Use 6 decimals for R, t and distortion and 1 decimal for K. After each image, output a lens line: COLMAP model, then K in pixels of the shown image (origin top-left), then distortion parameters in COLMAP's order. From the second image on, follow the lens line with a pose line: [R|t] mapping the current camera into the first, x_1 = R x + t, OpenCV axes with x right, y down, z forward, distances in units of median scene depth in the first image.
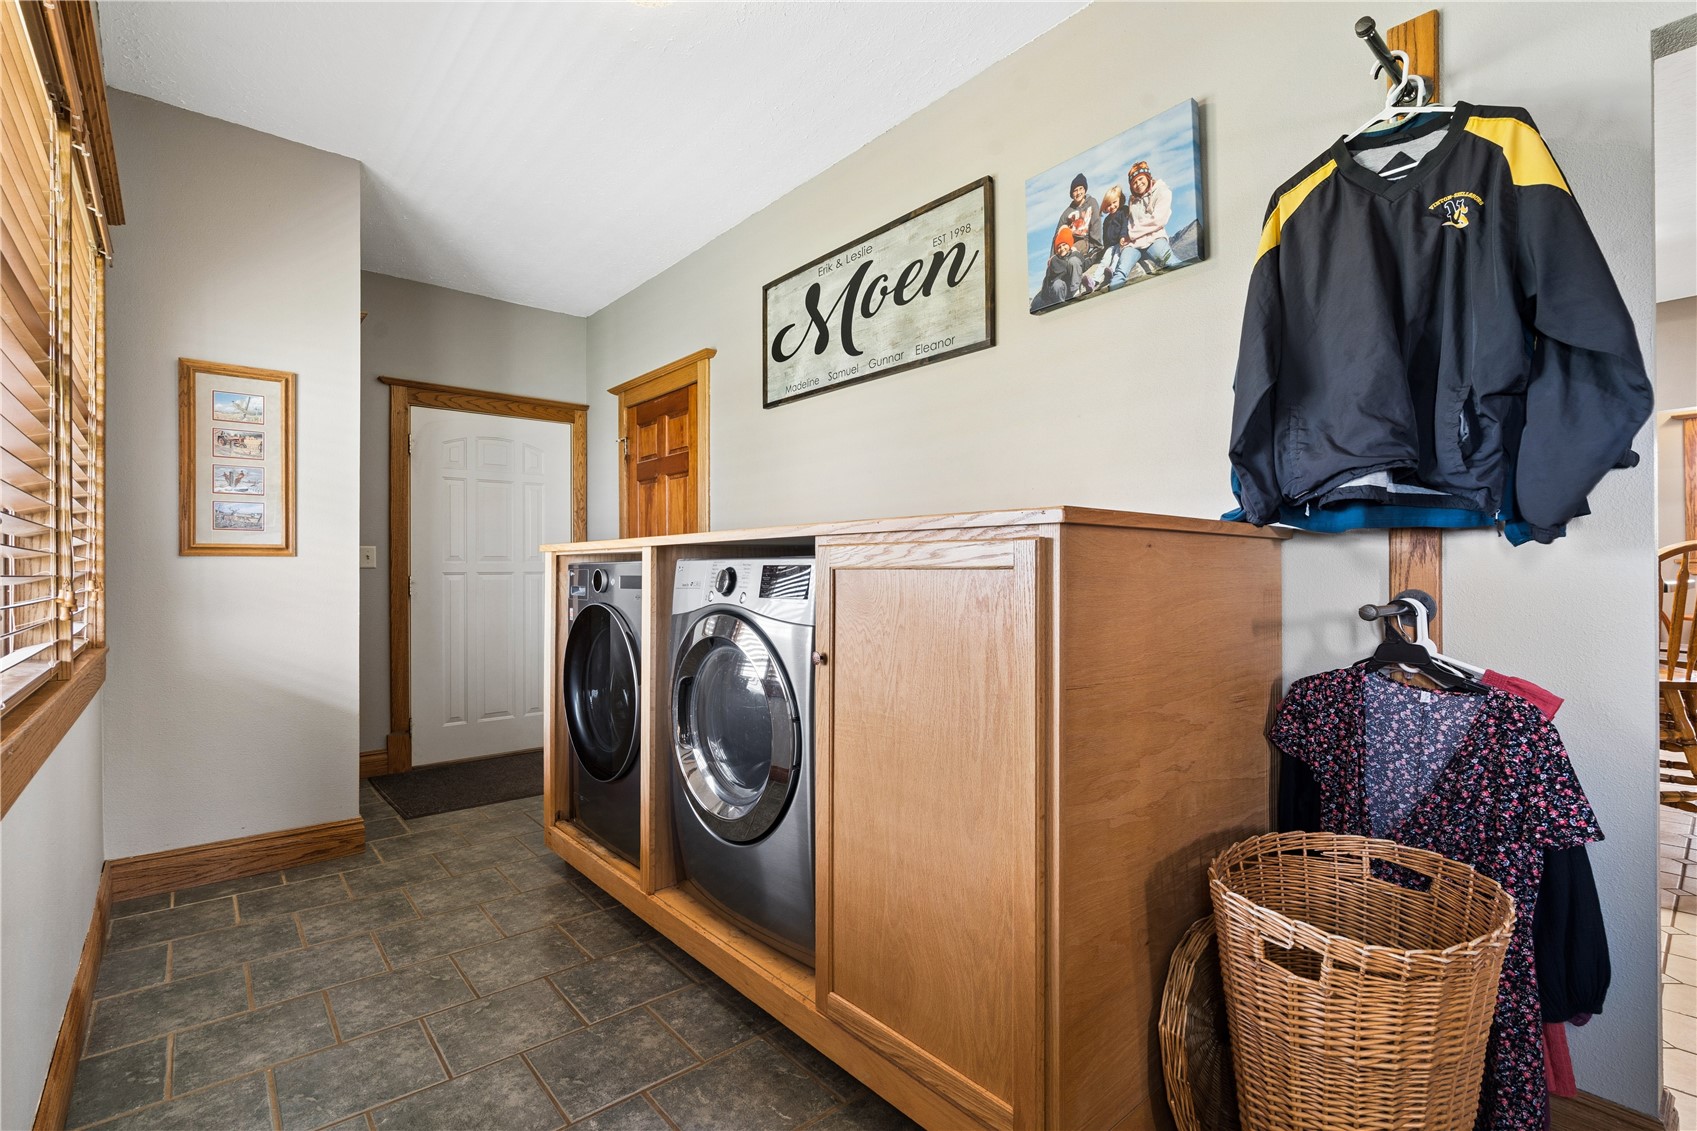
lens RADIAL K [[772.5, 0, 846.9], [0, 772.5, 570.3], [0, 0, 1]] dist [-0.004998, 0.000532]
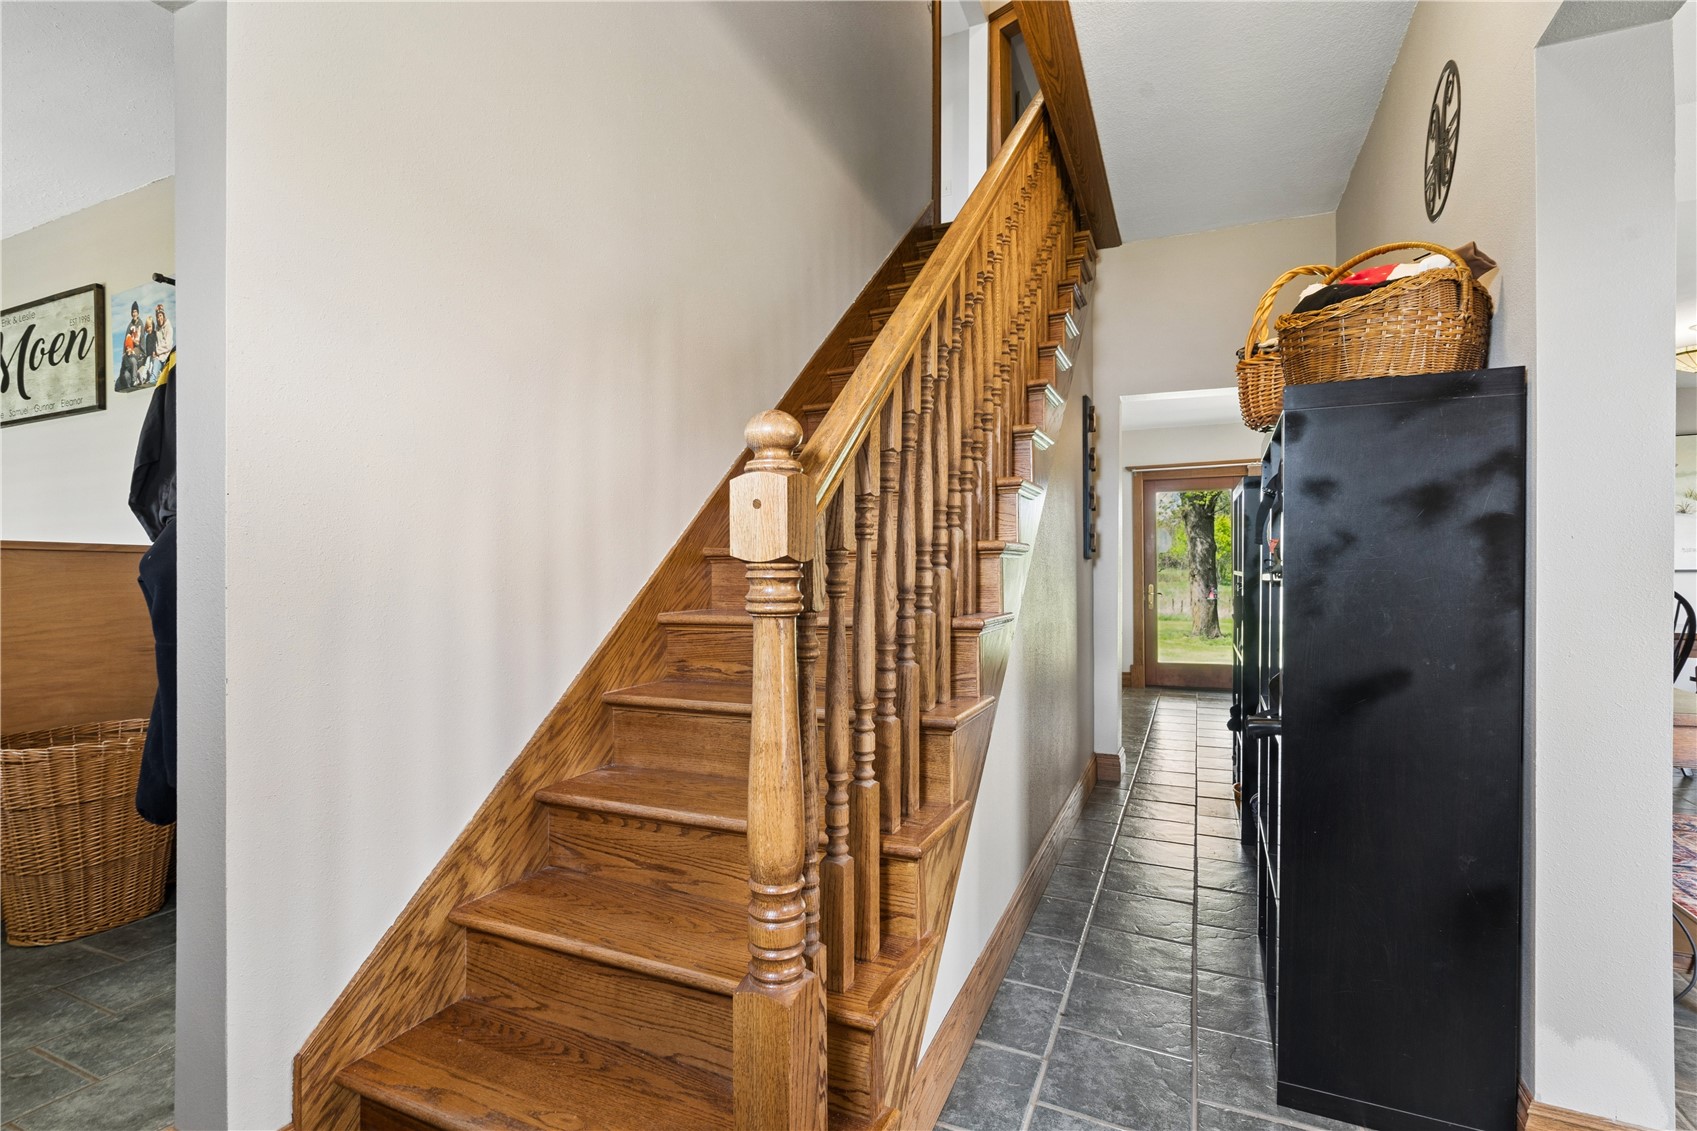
lens RADIAL K [[772.5, 0, 846.9], [0, 772.5, 570.3], [0, 0, 1]] dist [-0.004998, 0.000532]
pose [[0.895983, -0.011173, 0.443948, 0.720834], [0.012602, 0.999921, -0.000267, 0.008977], [-0.443910, 0.005834, 0.896052, -0.753163]]
